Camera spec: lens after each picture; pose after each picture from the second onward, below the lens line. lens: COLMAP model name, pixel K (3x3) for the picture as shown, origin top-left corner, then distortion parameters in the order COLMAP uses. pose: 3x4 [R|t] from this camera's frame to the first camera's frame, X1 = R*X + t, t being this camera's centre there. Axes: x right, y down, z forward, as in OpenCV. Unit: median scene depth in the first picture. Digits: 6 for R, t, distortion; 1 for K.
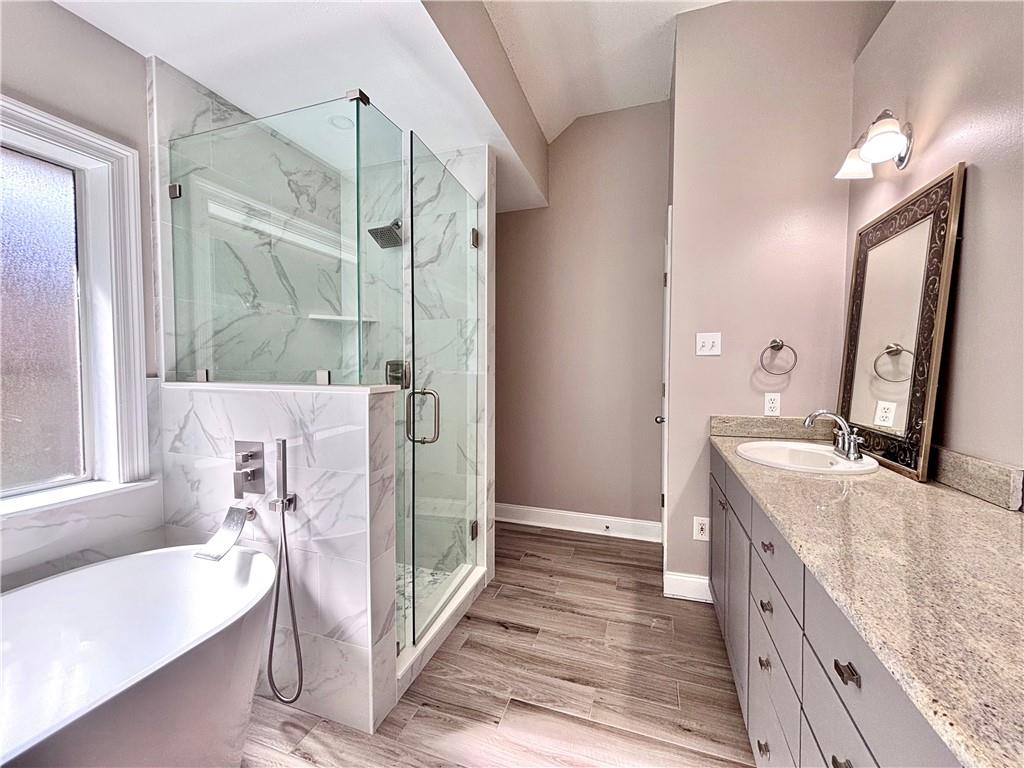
lens RADIAL K [[412.6, 0, 518.2], [0, 412.6, 383.6], [0, 0, 1]] dist [0.003470, 0.001271]
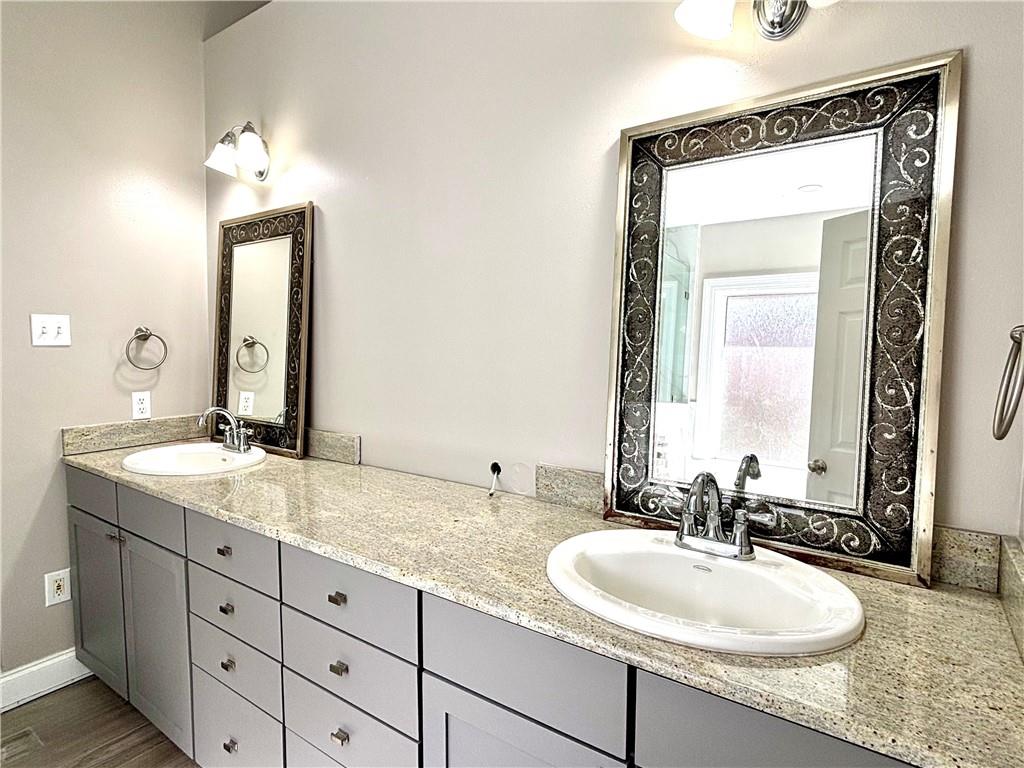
lens RADIAL K [[542.7, 0, 507.8], [0, 542.7, 388.8], [0, 0, 1]] dist [-0.005736, 0.002788]
pose [[0.290811, -0.072621, 0.954021, -0.266110], [0.031108, 0.997306, 0.066433, -0.040846], [-0.956275, 0.010358, 0.292286, -0.033547]]
